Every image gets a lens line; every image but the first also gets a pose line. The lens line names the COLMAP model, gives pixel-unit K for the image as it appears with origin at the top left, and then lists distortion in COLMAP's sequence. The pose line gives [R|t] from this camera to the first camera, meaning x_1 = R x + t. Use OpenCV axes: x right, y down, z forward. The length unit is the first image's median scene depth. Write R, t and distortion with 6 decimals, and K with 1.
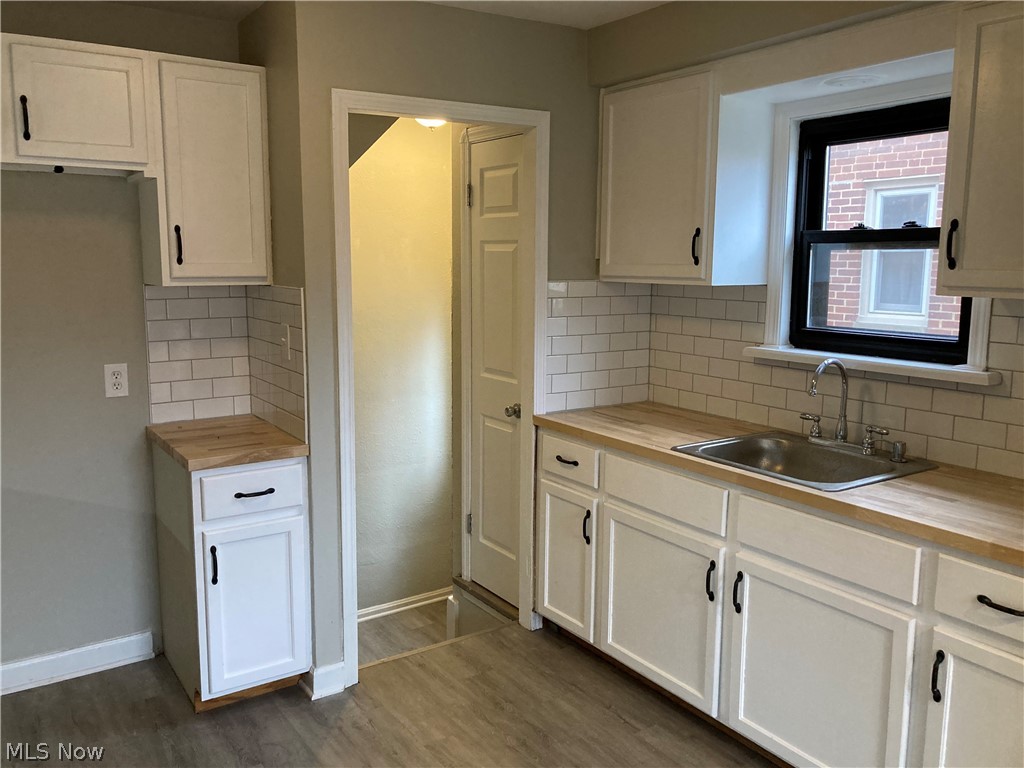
lens RADIAL K [[840.5, 0, 511.9], [0, 840.5, 372.4], [0, 0, 1]] dist [0.005868, -0.002052]
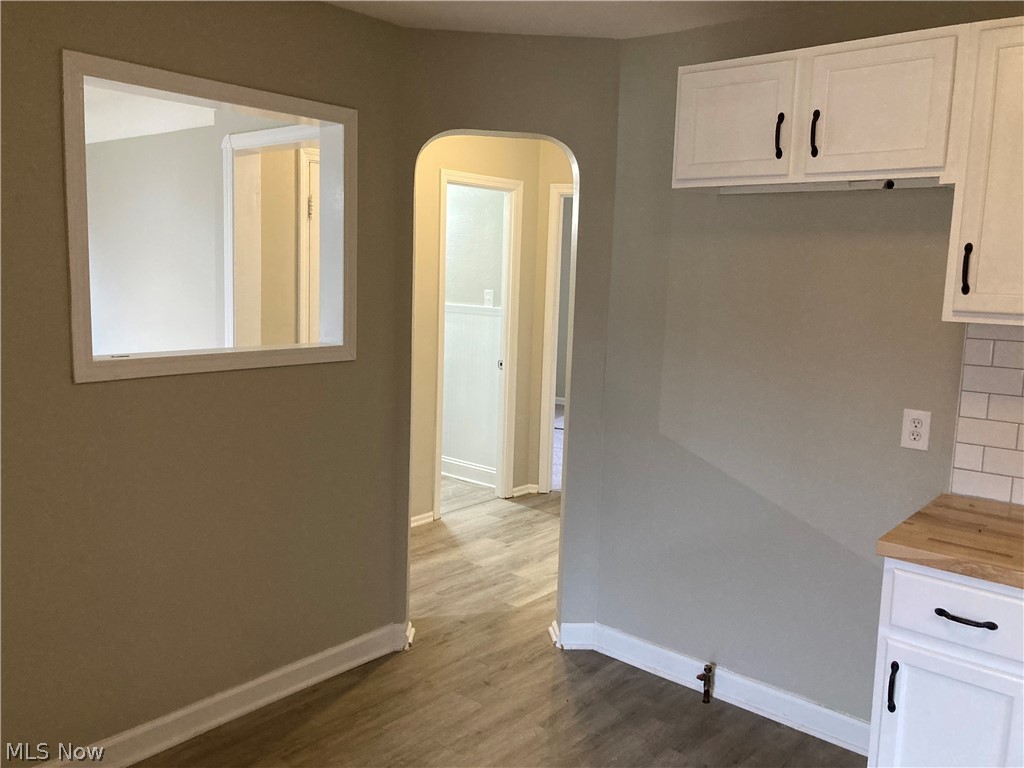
lens RADIAL K [[840.5, 0, 511.9], [0, 840.5, 372.4], [0, 0, 1]] dist [0.005868, -0.002052]
pose [[0.254370, 0.123447, -0.959196, 0.239841], [-0.159590, 0.983581, 0.084264, -0.056279], [0.953849, 0.131644, 0.269894, 0.402362]]
